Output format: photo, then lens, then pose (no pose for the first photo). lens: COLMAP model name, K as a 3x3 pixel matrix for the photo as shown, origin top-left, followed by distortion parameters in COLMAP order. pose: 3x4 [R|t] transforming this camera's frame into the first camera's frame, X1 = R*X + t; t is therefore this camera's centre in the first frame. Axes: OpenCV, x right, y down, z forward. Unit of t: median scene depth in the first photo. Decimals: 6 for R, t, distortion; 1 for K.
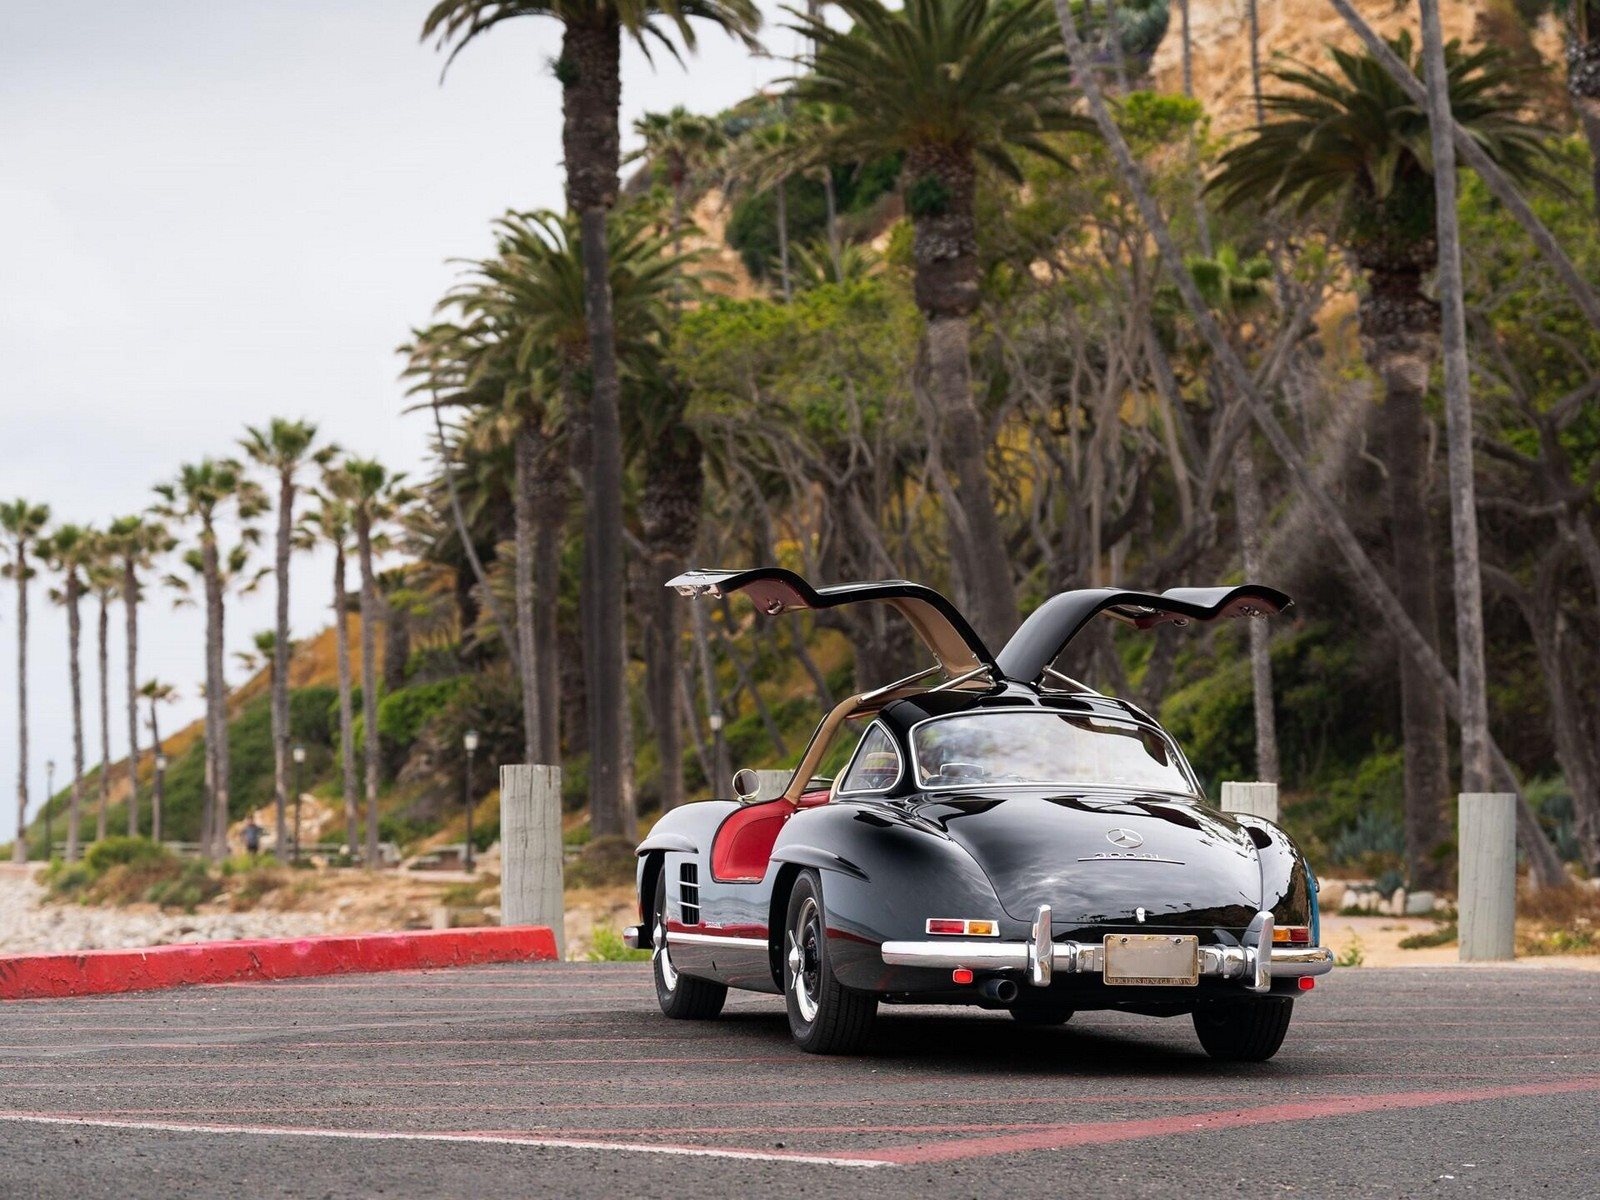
lens RADIAL K [[4663.6, 0, 801.5], [0, 4663.6, 642.3], [0, 0, 1]] dist [-0.094298, 1.037881]
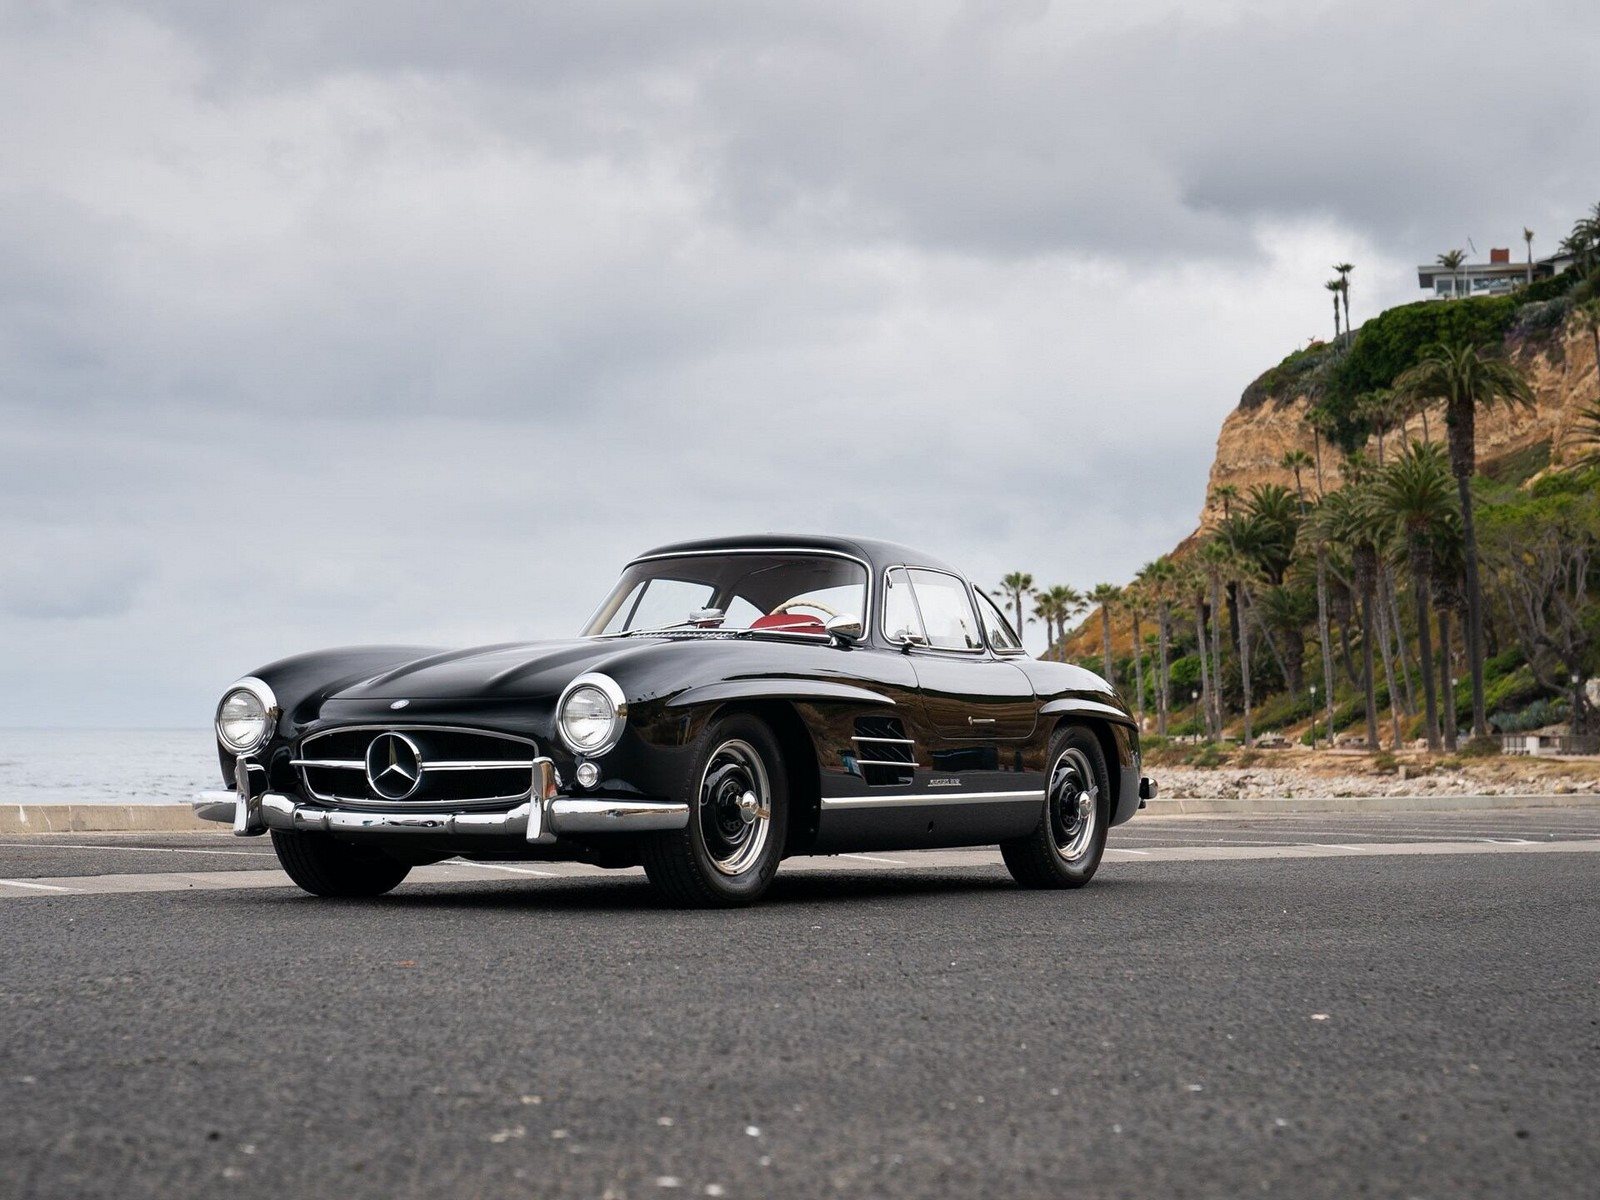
lens RADIAL K [[3093.0, 0, 753.7], [0, 3093.0, 569.3], [0, 0, 1]] dist [0.165886, 0.381486]
pose [[0.995628, -0.021959, -0.090790, -0.202482], [0.021423, 0.999747, -0.006878, -0.031585], [0.090918, 0.004903, 0.995846, -0.495092]]
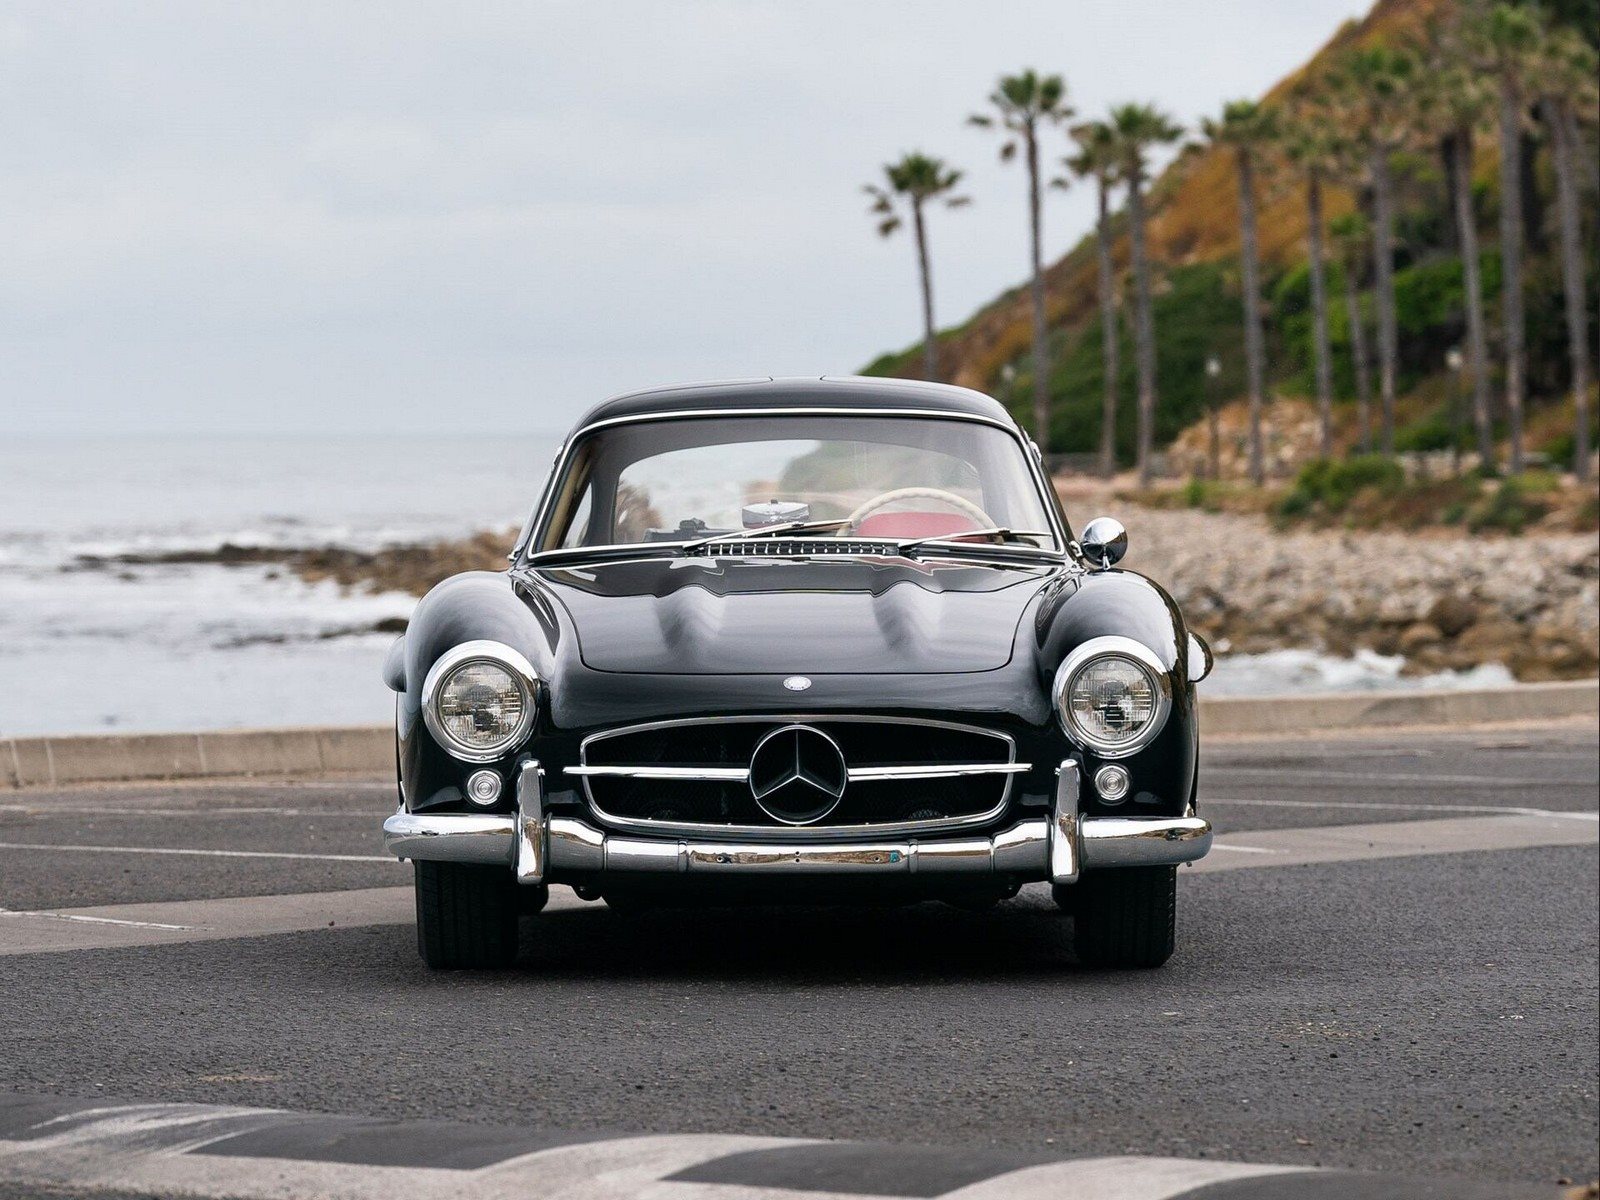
lens RADIAL K [[7758.0, 0, 799.3], [0, 7758.0, 598.9], [0, 0, 1]] dist [-0.036086, 3.628402]
pose [[0.999517, -0.025871, -0.017239, -0.239418], [0.027005, 0.997237, 0.069204, -0.042754], [0.015401, -0.069636, 0.997454, -0.592838]]
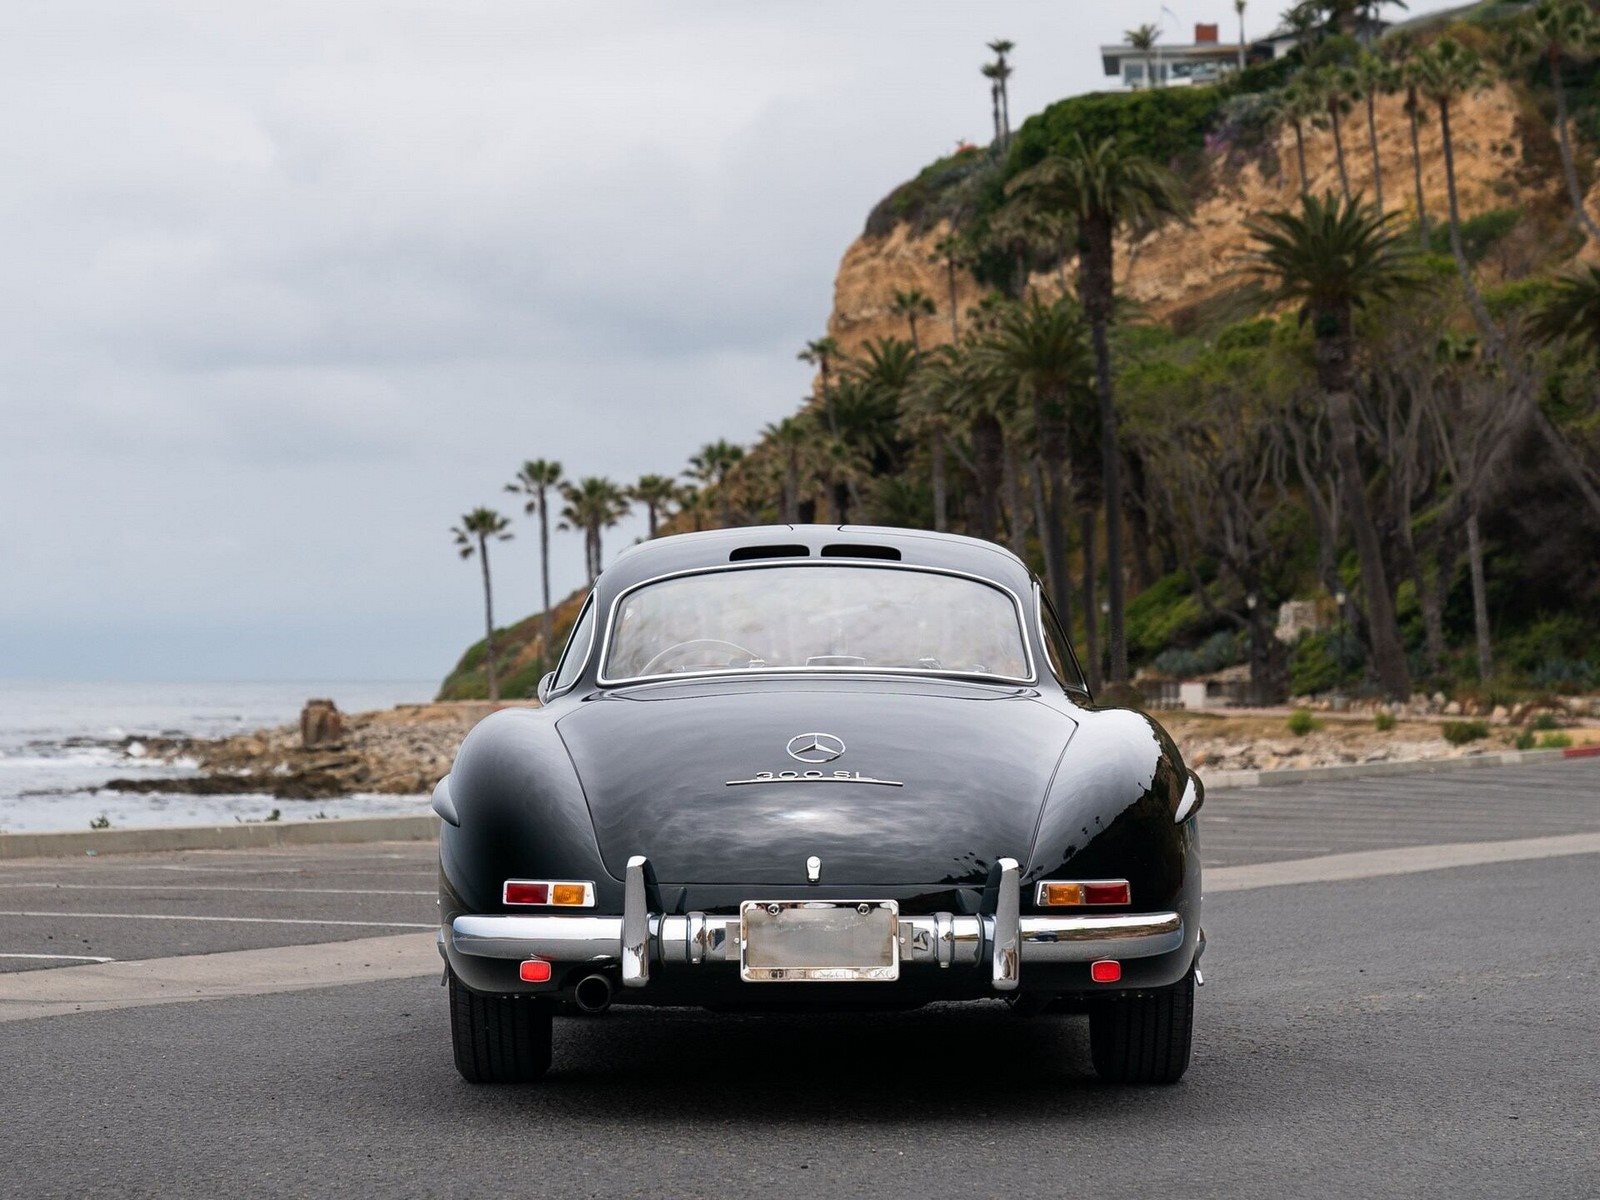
lens RADIAL K [[4083.4, 0, 661.0], [0, 4083.4, 598.9], [0, 0, 1]] dist [-0.018862, 0.104966]
pose [[0.999680, -0.023251, -0.010008, -0.148647], [0.023523, 0.999332, 0.027952, -0.027468], [0.009351, -0.028178, 0.999559, -0.400173]]
